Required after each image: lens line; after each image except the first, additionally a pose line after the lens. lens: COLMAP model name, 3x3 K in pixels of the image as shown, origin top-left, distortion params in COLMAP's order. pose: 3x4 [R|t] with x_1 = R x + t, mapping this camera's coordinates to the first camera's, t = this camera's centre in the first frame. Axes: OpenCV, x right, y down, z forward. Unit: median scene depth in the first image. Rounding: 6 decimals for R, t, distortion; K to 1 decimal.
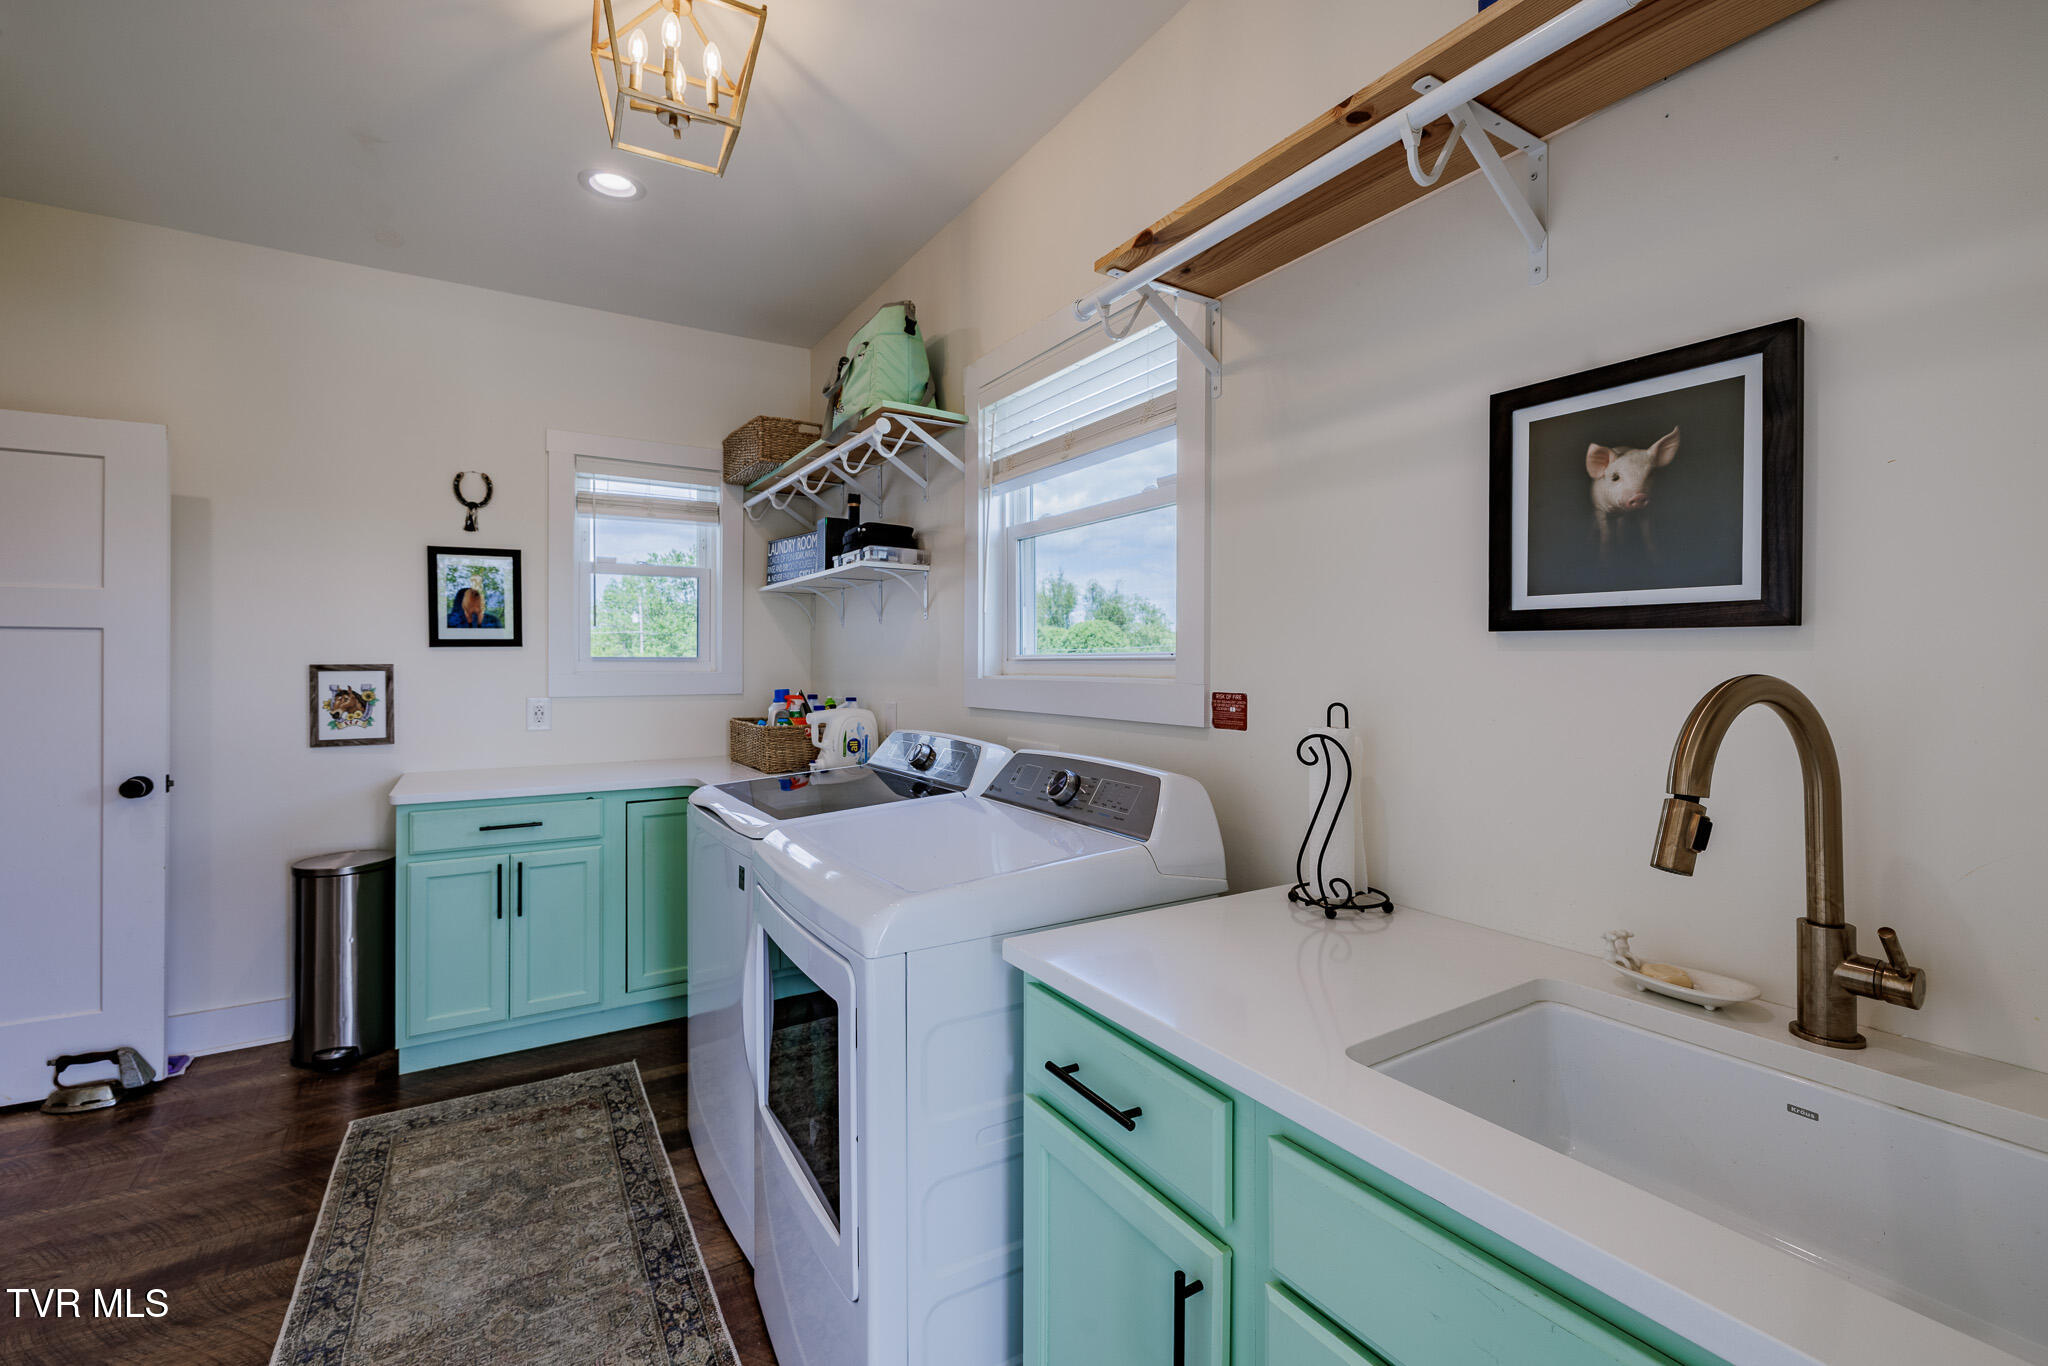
lens RADIAL K [[859.8, 0, 981.2], [0, 859.8, 656.3], [0, 0, 1]] dist [-0.006304, 0.000805]
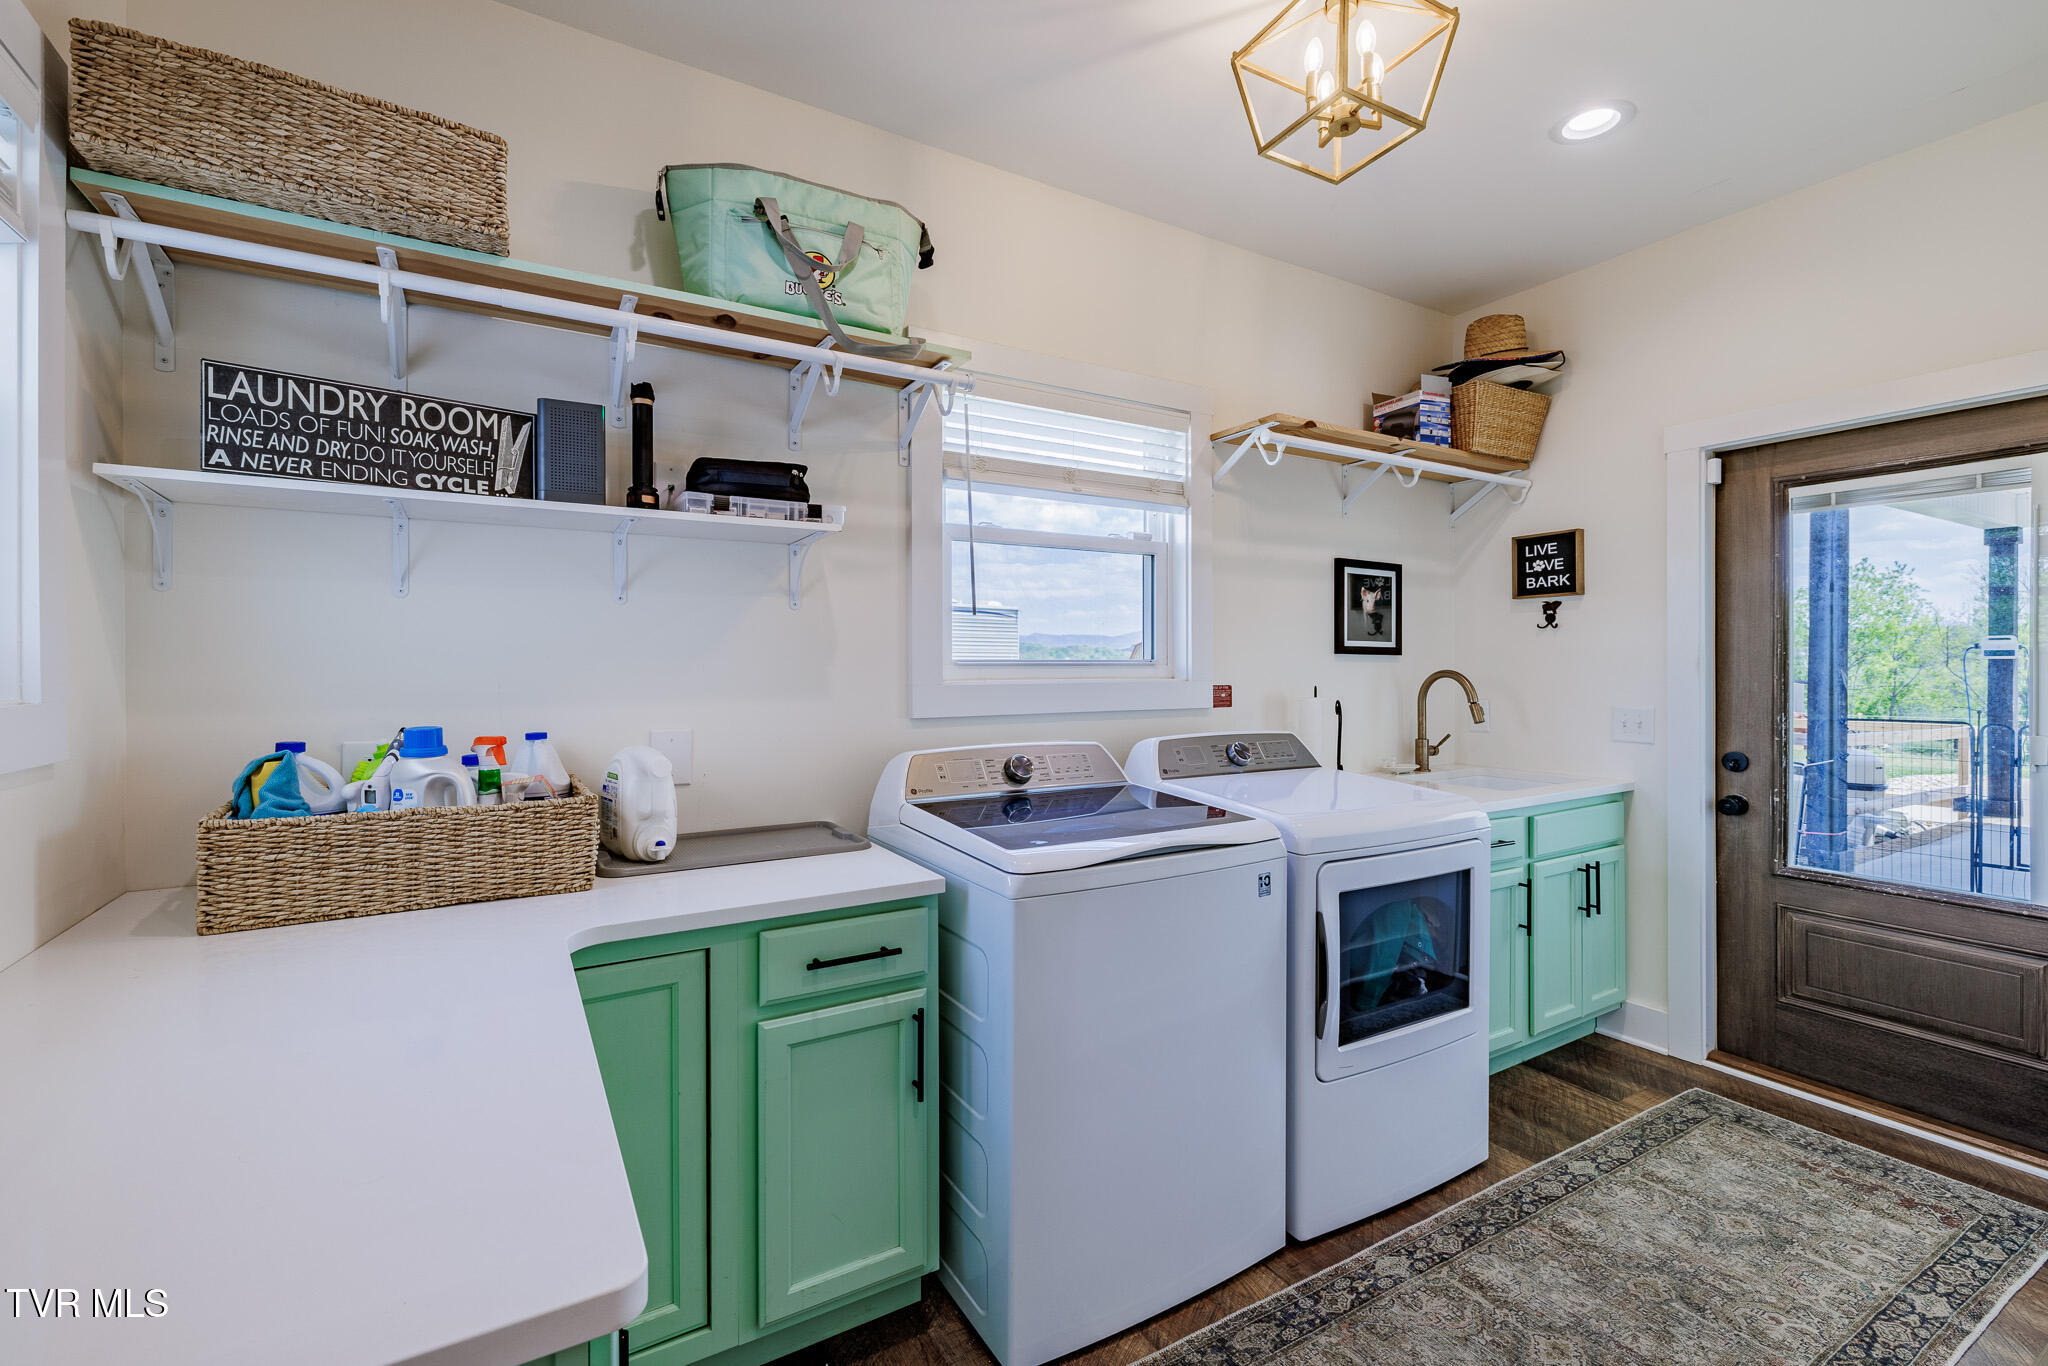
lens RADIAL K [[859.8, 0, 1026.9], [0, 859.8, 663.7], [0, 0, 1]] dist [-0.006304, 0.000805]
pose [[0.010678, 0.001075, 0.999942, -1.435186], [-0.005851, 0.999982, -0.001013, 0.005429], [-0.999926, -0.005840, 0.010684, 1.425696]]
